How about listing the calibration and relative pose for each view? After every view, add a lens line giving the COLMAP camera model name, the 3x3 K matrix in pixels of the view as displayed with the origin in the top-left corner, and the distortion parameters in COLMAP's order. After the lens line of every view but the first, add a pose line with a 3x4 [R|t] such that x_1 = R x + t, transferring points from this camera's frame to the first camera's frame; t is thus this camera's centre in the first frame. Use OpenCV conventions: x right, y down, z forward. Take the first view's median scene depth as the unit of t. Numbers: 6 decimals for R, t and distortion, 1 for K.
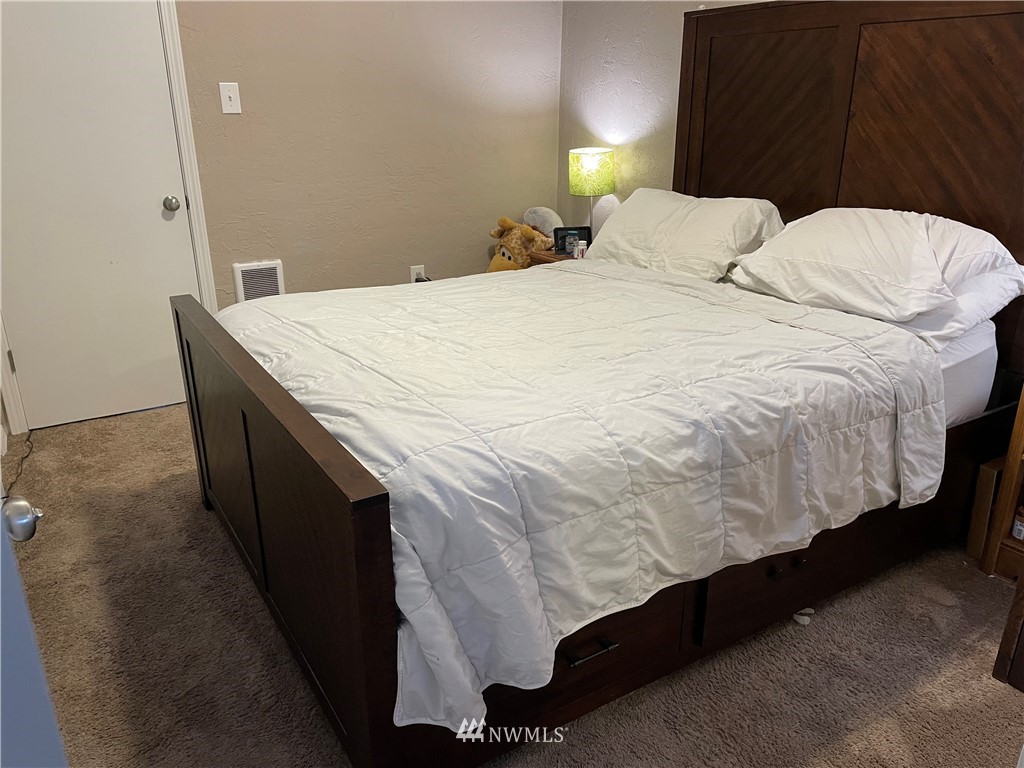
lens RADIAL K [[775.7, 0, 505.1], [0, 775.7, 380.5], [0, 0, 1]] dist [0.115207, -0.125161]
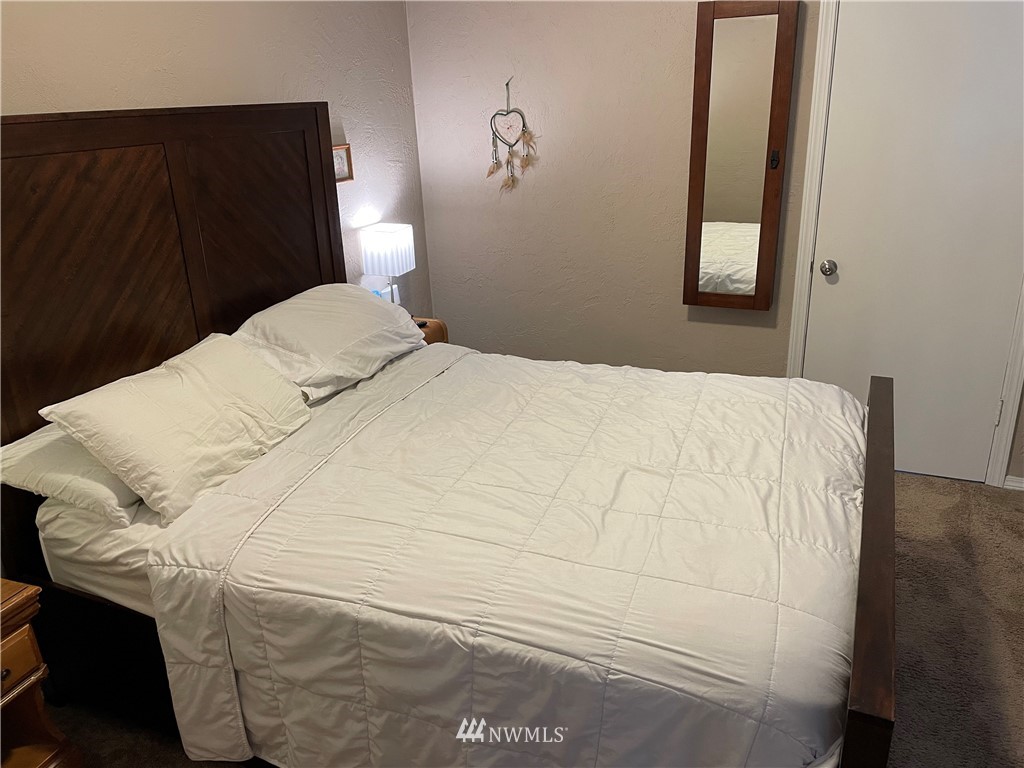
lens RADIAL K [[775.7, 0, 505.1], [0, 775.7, 380.5], [0, 0, 1]] dist [0.115207, -0.125161]
pose [[-0.551001, -0.259762, 0.793046, -0.560000], [0.334962, 0.801560, 0.495280, -0.521980], [-0.764329, 0.538540, -0.354650, 1.117180]]
